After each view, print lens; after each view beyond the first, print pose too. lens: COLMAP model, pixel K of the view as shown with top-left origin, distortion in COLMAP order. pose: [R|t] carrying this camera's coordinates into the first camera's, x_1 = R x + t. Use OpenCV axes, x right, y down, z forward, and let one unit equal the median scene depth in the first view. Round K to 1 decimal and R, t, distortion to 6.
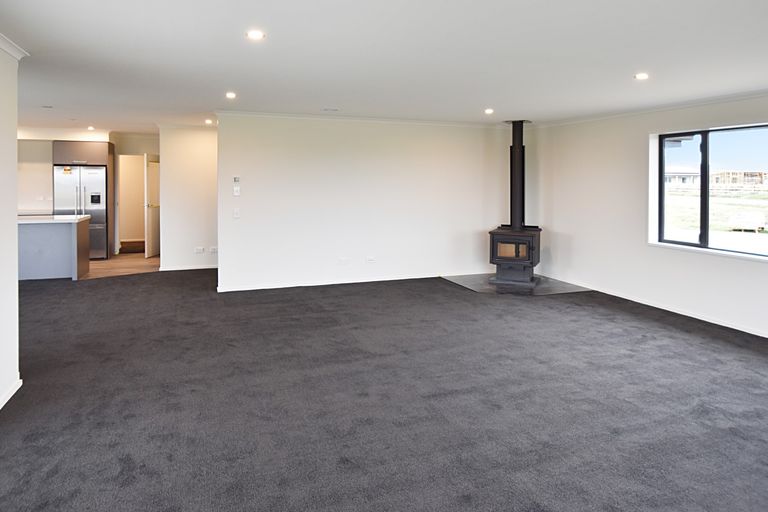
lens RADIAL K [[487.8, 0, 383.8], [0, 487.8, 188.6], [0, 0, 1]] dist [-0.008913, -0.002352]
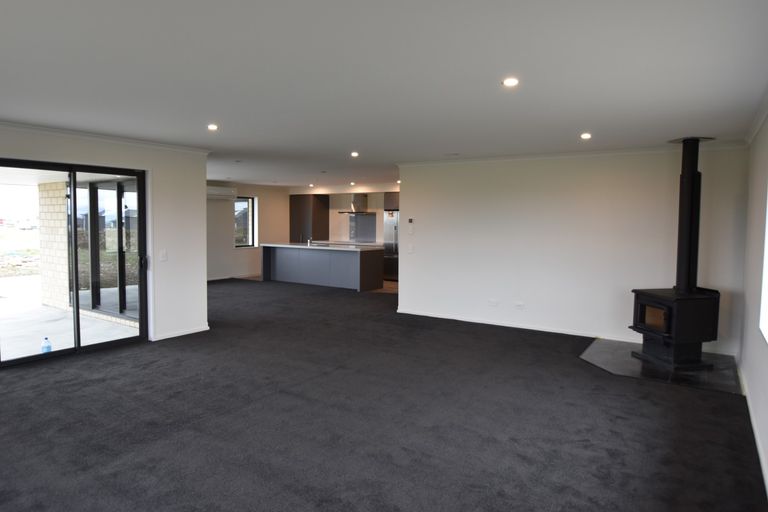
lens RADIAL K [[495.4, 0, 384.0], [0, 495.4, 256.0], [0, 0, 1]] dist [-0.040337, 0.000109]
pose [[0.588041, 0.058195, -0.806735, 0.761456], [-0.019157, 0.998131, 0.058039, -0.001740], [0.808604, -0.018675, 0.588057, 0.283632]]
